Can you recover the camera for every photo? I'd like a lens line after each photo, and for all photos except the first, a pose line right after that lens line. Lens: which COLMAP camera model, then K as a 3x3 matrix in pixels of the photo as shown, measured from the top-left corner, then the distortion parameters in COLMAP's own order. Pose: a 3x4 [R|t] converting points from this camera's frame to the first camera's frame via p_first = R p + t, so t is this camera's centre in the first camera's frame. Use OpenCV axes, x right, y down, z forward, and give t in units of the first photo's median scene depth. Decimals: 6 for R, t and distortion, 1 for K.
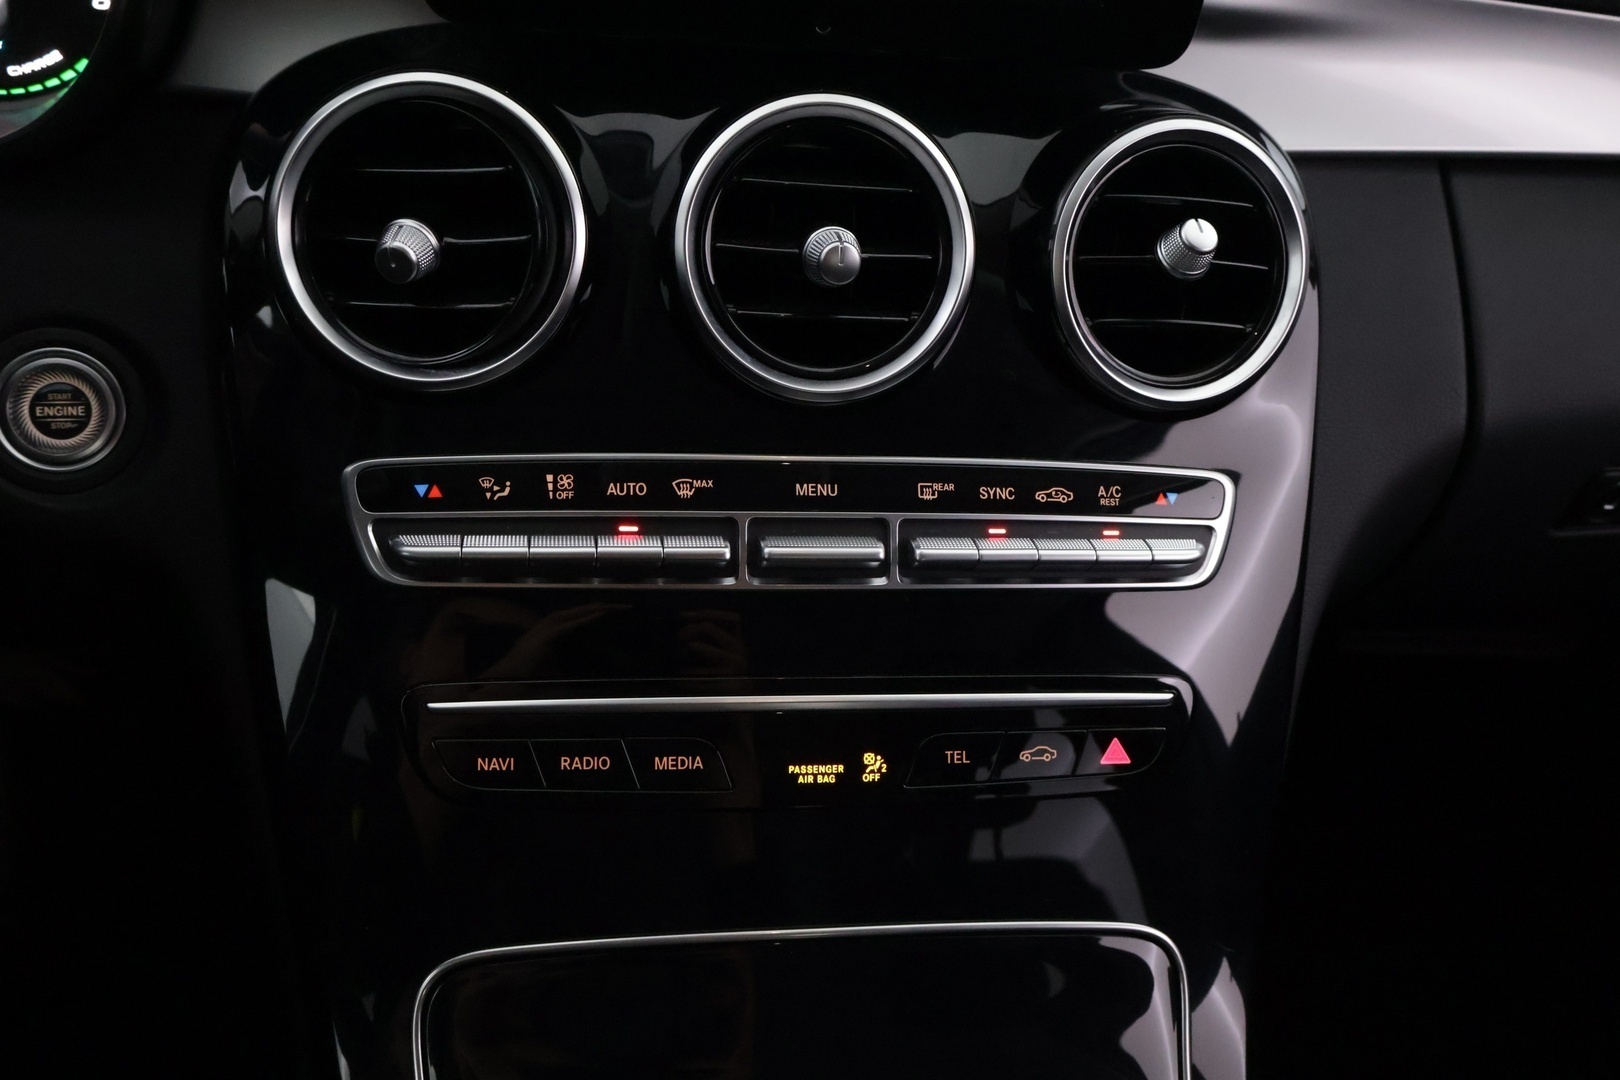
lens RADIAL K [[1441.2, 0, 810.0], [0, 1441.2, 540.0], [0, 0, 1]] dist [0.011415, 0.005588]
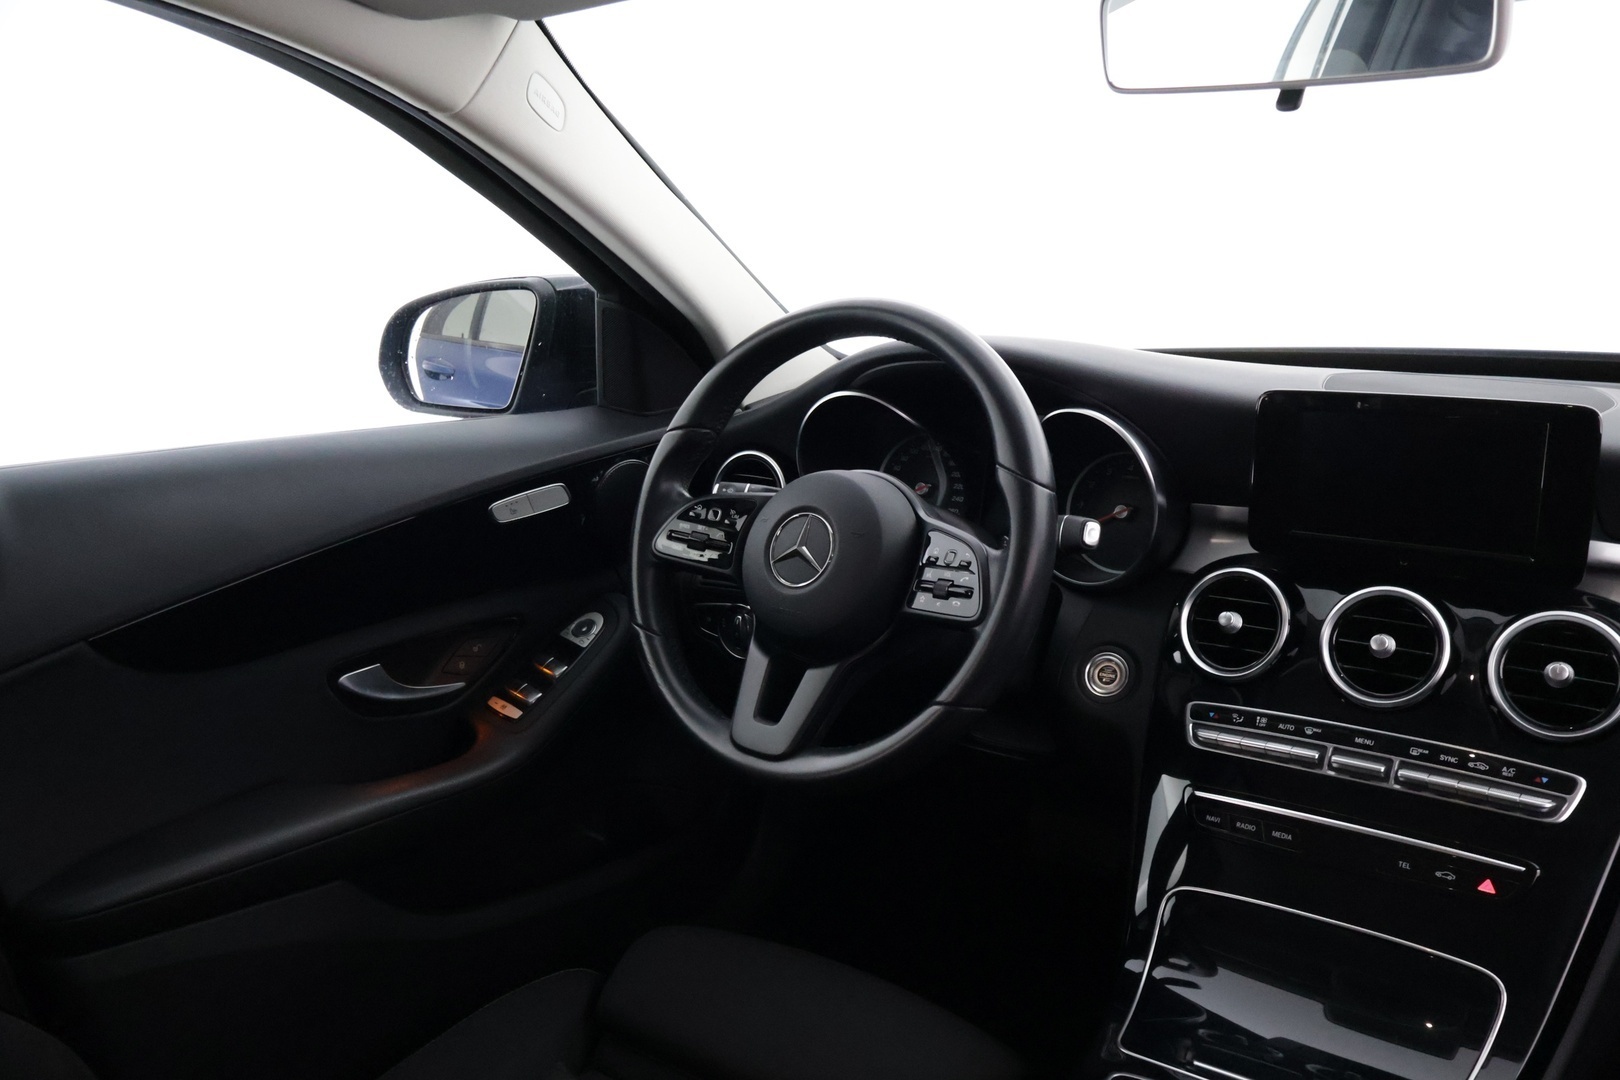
lens RADIAL K [[1359.9, 0, 810.0], [0, 1359.9, 540.0], [0, 0, 1]] dist [0.012351, 0.006419]
pose [[0.699883, 0.051924, -0.712368, 0.970326], [-0.285966, 0.934301, -0.212853, 0.404334], [0.654513, 0.352685, 0.668750, -1.264088]]
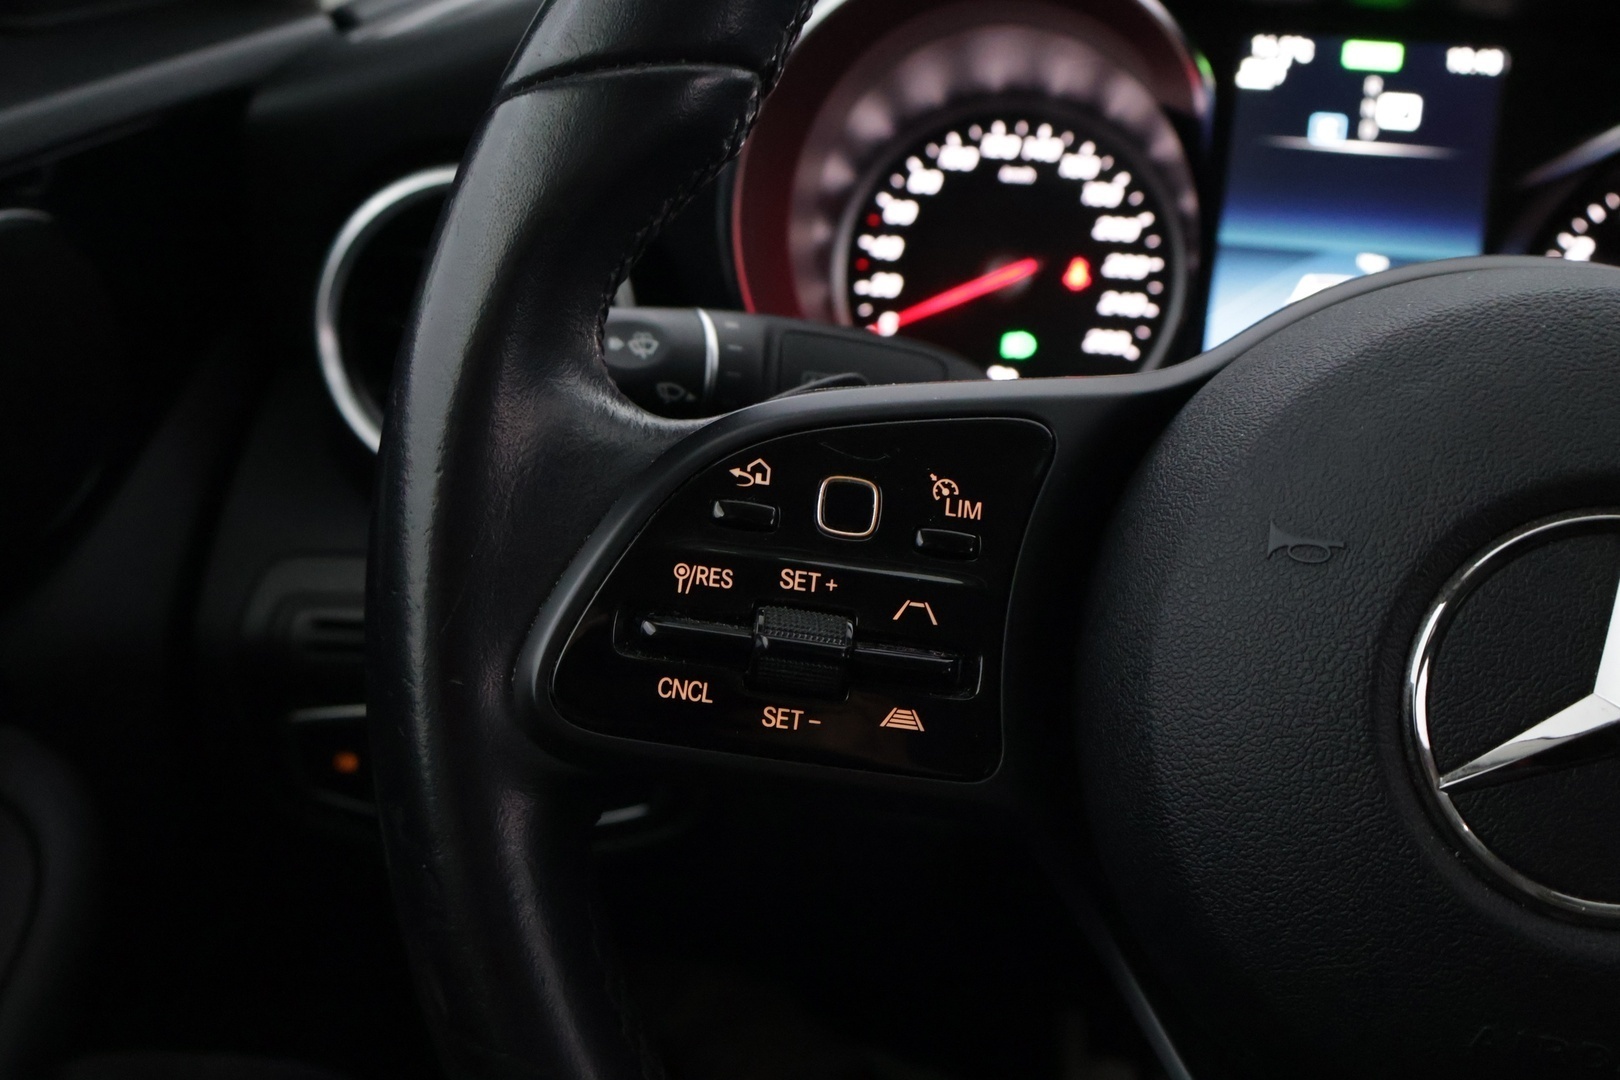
lens RADIAL K [[1781.9, 0, 767.6], [0, 1781.9, 541.3], [0, 0, 1]] dist [-0.009424, -0.000063]
pose [[0.956783, 0.054645, -0.285624, -0.907153], [-0.105763, 0.980313, -0.166733, -0.023985], [0.270890, 0.189736, 0.943726, -0.280123]]
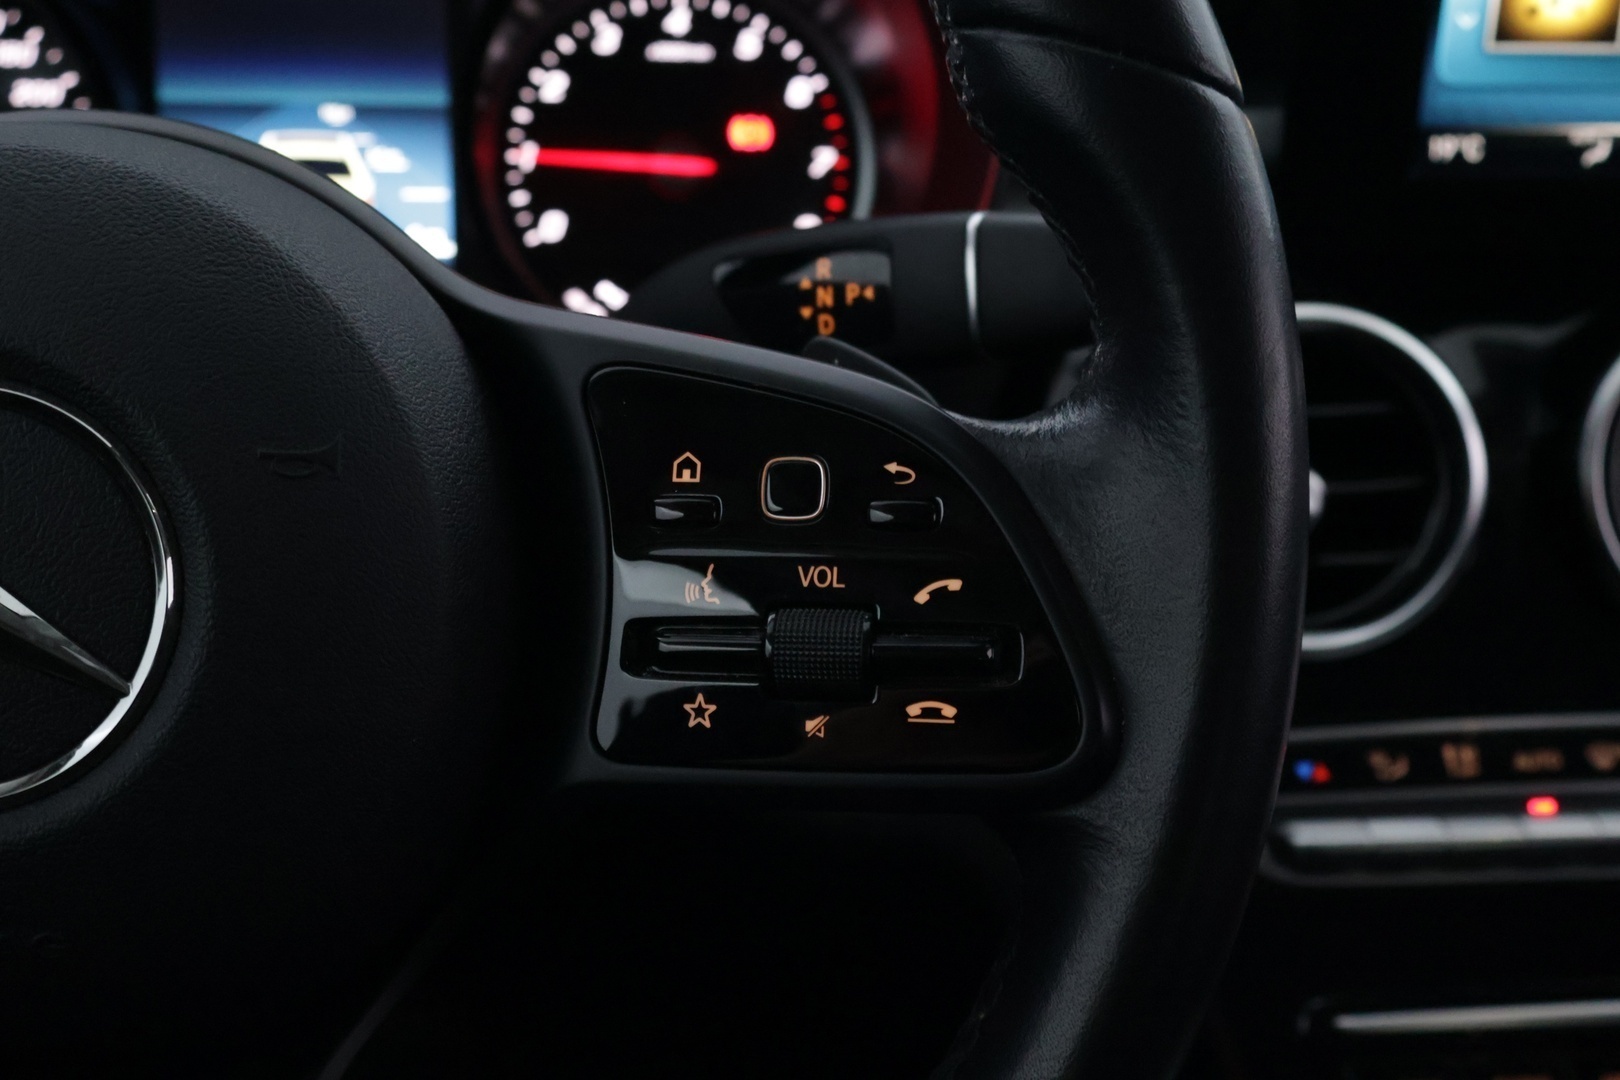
lens RADIAL K [[2095.1, 0, 810.0], [0, 2095.1, 540.0], [0, 0, 1]] dist [0.022854, 0.026031]
pose [[0.997368, -0.043977, -0.057651, -0.475973], [0.035993, 0.990480, -0.132866, -0.014792], [0.062945, 0.130441, 0.989456, -0.281493]]
